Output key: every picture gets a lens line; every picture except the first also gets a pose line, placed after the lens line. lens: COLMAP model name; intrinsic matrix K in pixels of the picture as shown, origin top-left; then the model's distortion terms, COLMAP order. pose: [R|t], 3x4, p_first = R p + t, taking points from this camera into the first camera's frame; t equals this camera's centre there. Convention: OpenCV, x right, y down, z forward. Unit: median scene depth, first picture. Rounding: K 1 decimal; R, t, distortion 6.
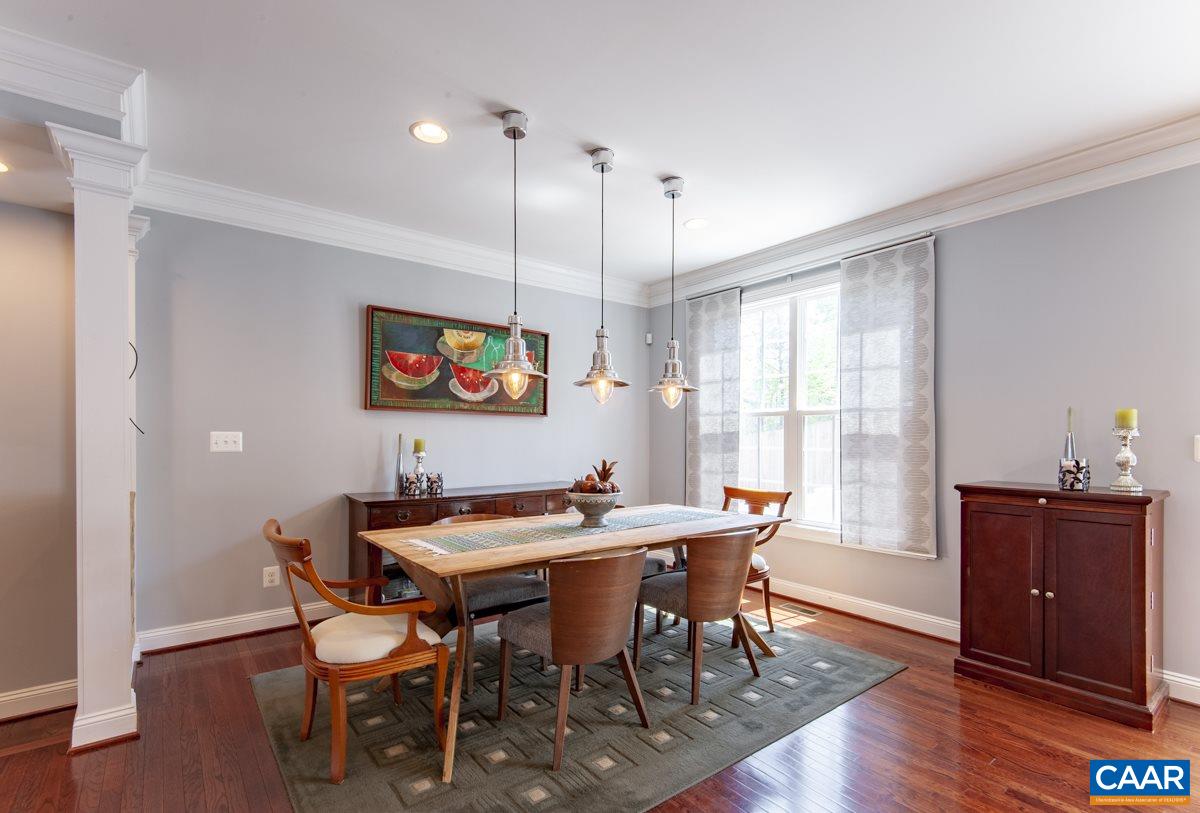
lens RADIAL K [[550.7, 0, 598.1], [0, 550.7, 427.1], [0, 0, 1]] dist [0.013343, -0.000549]
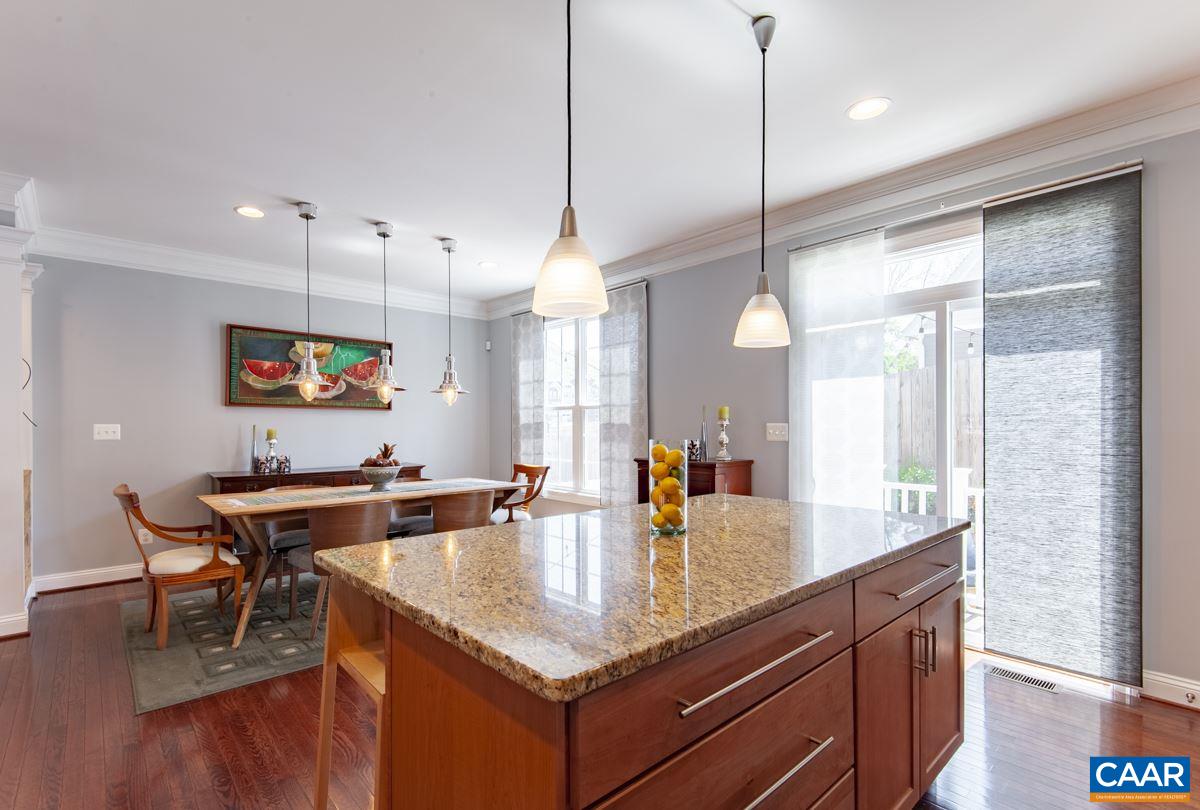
lens RADIAL K [[553.1, 0, 595.1], [0, 553.1, 415.4], [0, 0, 1]] dist [-0.003690, -0.000709]
pose [[0.996735, -0.003705, 0.080662, 0.336397], [0.003837, 0.999992, -0.001486, -0.005557], [-0.080656, 0.001791, 0.996740, -0.346766]]
